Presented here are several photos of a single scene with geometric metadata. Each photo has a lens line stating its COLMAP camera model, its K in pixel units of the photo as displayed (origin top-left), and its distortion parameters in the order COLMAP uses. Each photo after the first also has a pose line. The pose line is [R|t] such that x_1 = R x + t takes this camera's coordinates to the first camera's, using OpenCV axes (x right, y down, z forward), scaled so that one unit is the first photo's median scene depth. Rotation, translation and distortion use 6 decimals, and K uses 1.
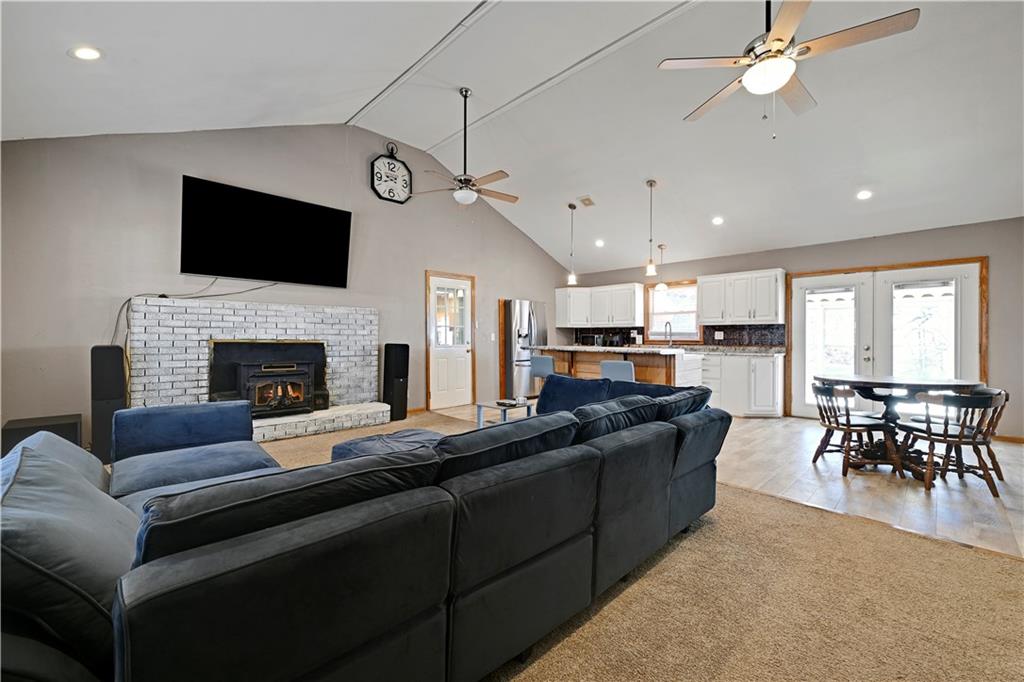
lens RADIAL K [[412.8, 0, 507.4], [0, 412.8, 339.9], [0, 0, 1]] dist [-0.000462, -0.000048]
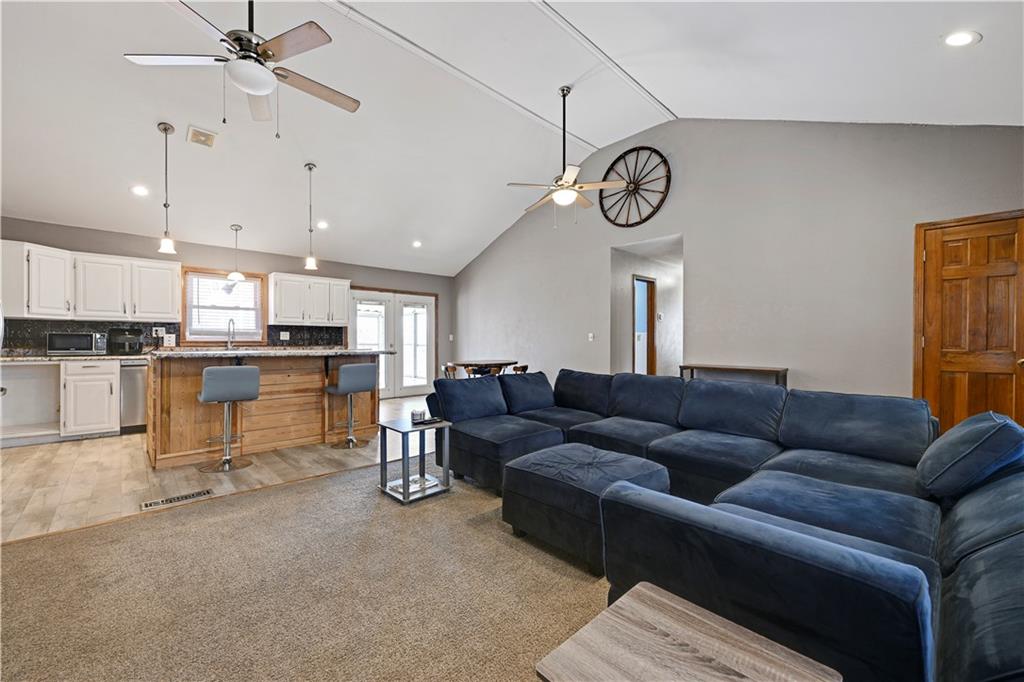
lens RADIAL K [[412.8, 0, 507.8], [0, 412.8, 341.2], [0, 0, 1]] dist [-0.000462, -0.000048]
pose [[0.010998, -0.005136, 0.999926, -0.439934], [0.001904, 0.999985, 0.005115, -0.002162], [-0.999938, 0.001848, 0.011008, 0.445846]]
